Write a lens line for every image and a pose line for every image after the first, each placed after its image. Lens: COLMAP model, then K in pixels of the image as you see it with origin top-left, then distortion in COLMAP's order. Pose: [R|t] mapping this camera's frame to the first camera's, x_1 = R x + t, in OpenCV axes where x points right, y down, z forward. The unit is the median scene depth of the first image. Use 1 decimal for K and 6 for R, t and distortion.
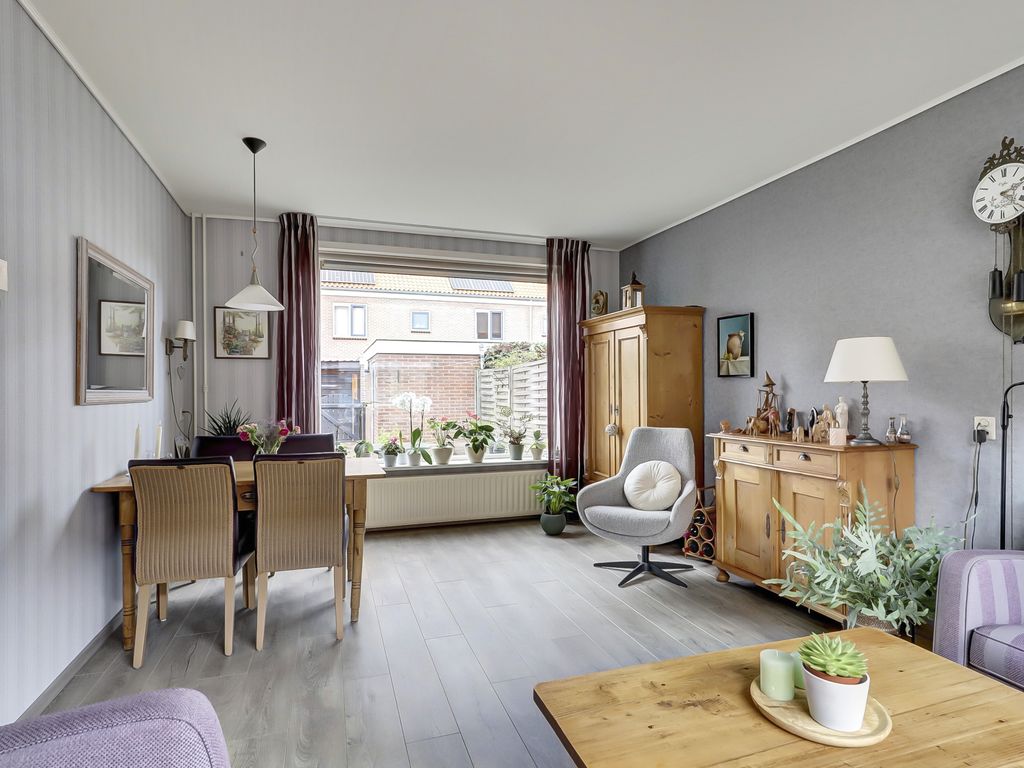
lens RADIAL K [[566.6, 0, 514.8], [0, 566.6, 384.0], [0, 0, 1]] dist [0.014405, 0.000011]
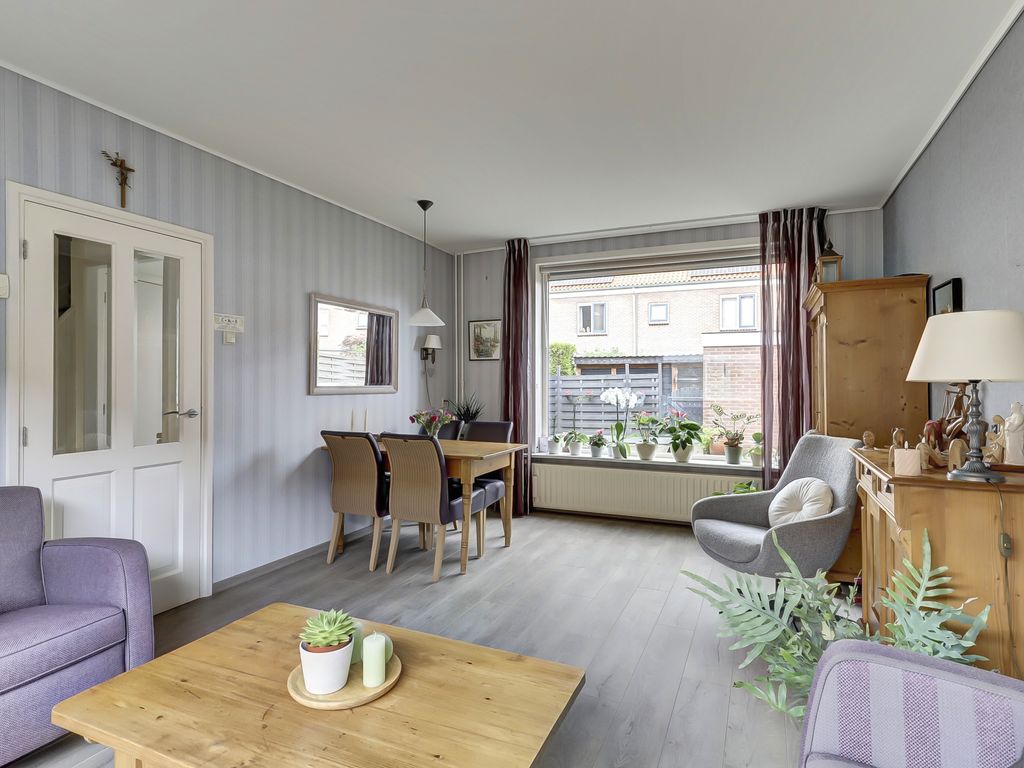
lens RADIAL K [[566.6, 0, 509.1], [0, 566.6, 369.3], [0, 0, 1]] dist [0.014405, 0.000011]
pose [[0.730990, -0.012458, -0.682274, 0.391741], [0.004426, 0.999899, -0.013515, -0.006576], [0.682374, 0.006859, 0.730971, 0.100203]]
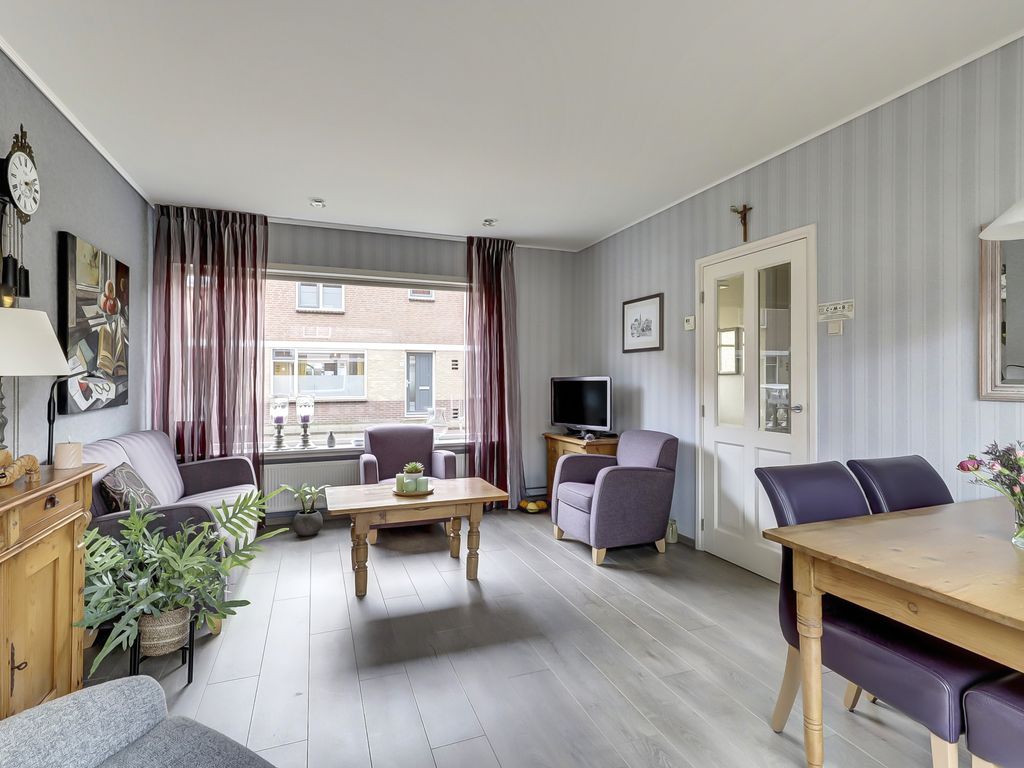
lens RADIAL K [[521.8, 0, 512.3], [0, 521.8, 376.2], [0, 0, 1]] dist [0.017249, 0.000140]
pose [[-0.999313, 0.007427, -0.036308, 0.036027], [0.007837, 0.999907, -0.011155, 0.000028], [0.036222, -0.011432, -0.999278, 0.931434]]
